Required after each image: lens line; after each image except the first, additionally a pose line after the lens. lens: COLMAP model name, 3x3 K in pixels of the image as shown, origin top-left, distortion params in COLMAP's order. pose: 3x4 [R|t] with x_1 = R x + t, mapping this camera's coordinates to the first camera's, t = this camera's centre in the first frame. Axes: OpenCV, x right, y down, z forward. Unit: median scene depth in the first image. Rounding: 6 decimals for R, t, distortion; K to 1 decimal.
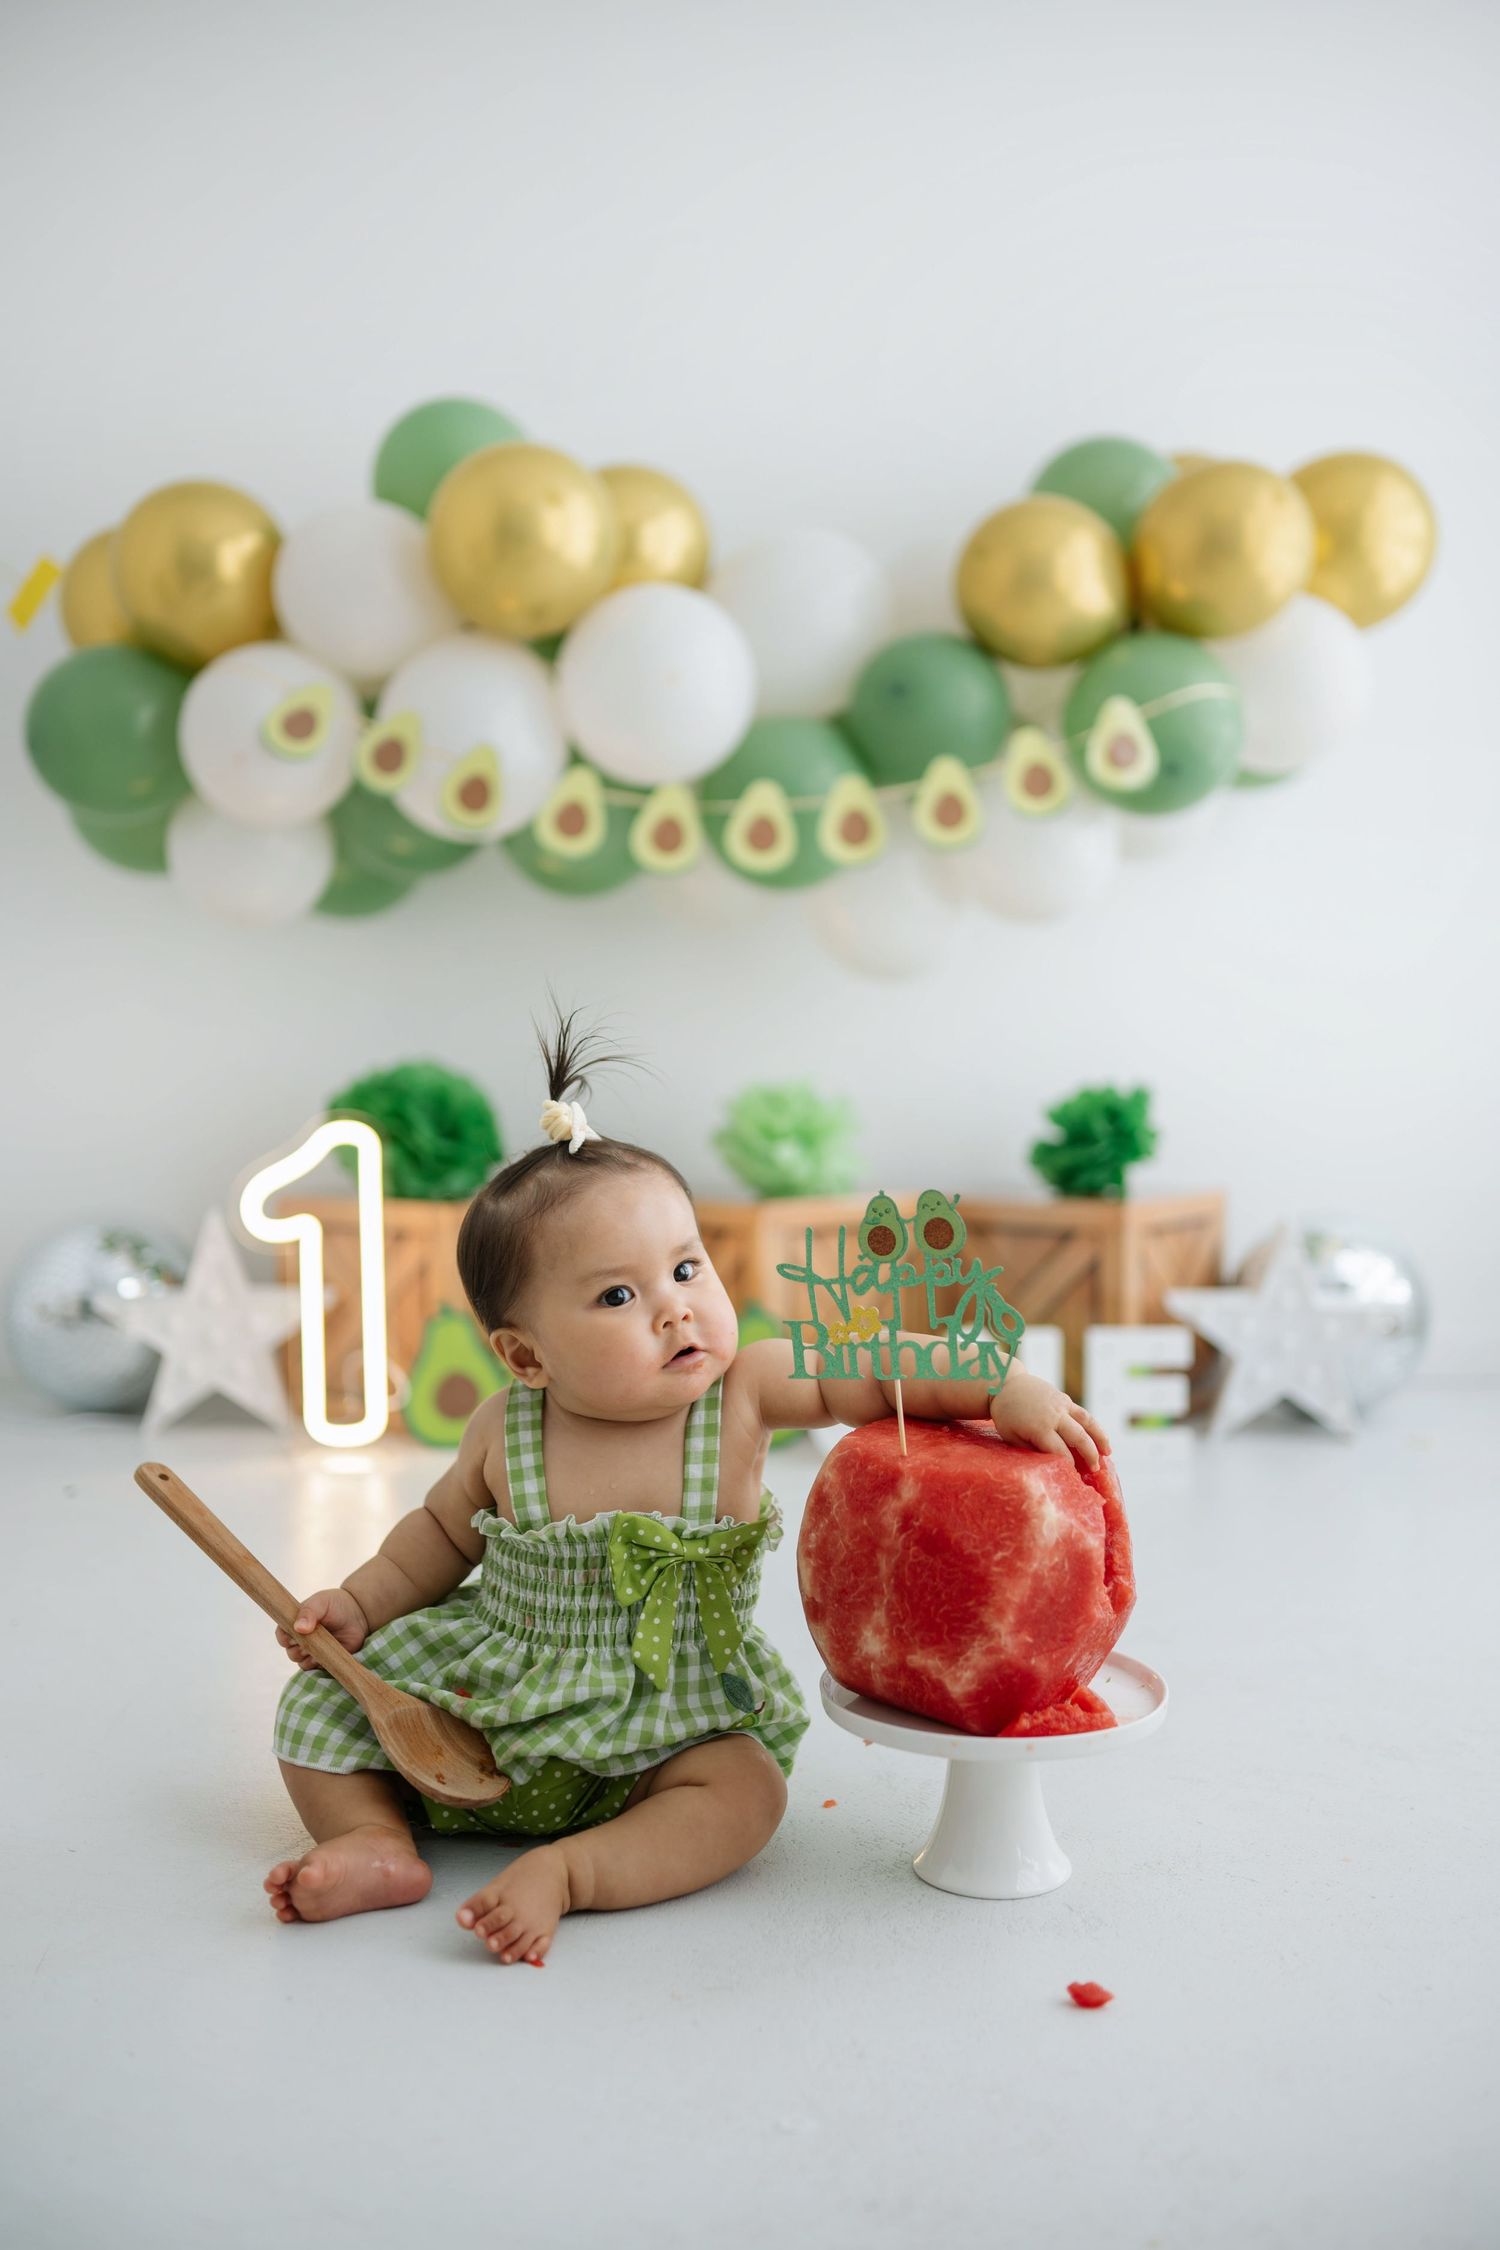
lens RADIAL K [[2286.7, 0, 750.0], [0, 2286.7, 1125.0], [0, 0, 1]] dist [-0.022565, -0.001281]
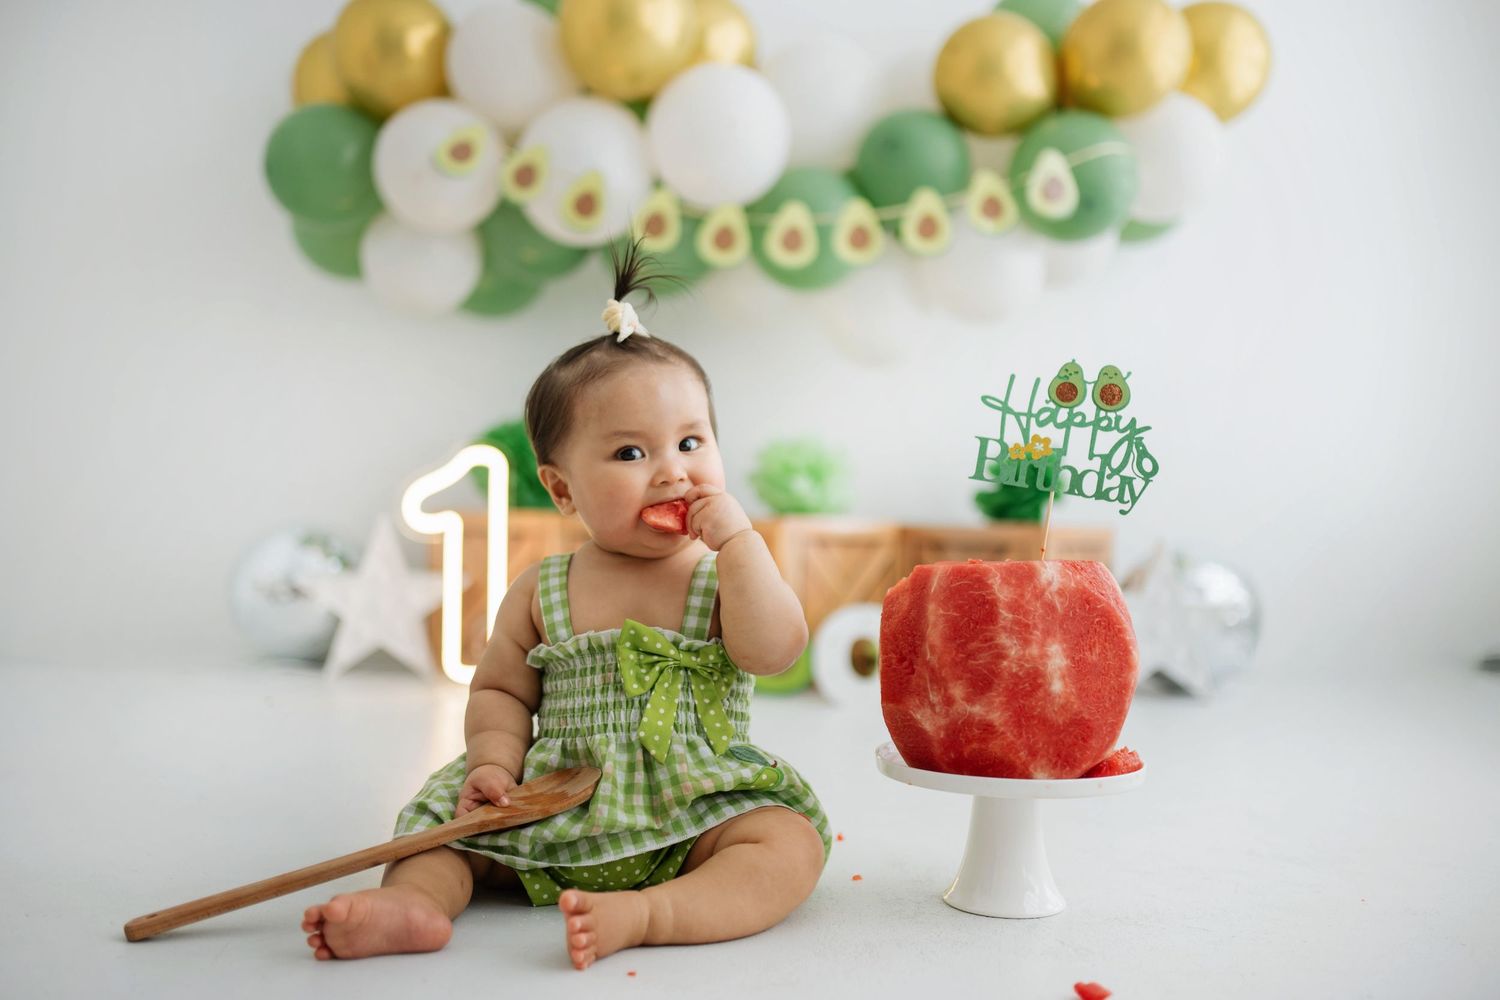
lens RADIAL K [[1524.5, 0, 750.0], [0, 1524.5, 500.0], [0, 0, 1]] dist [-0.022565, -0.001281]
pose [[0.999629, 0.026739, 0.005235, -0.019958], [-0.026369, 0.997779, -0.061174, 0.082593], [-0.006859, 0.061013, 0.998113, 0.085103]]
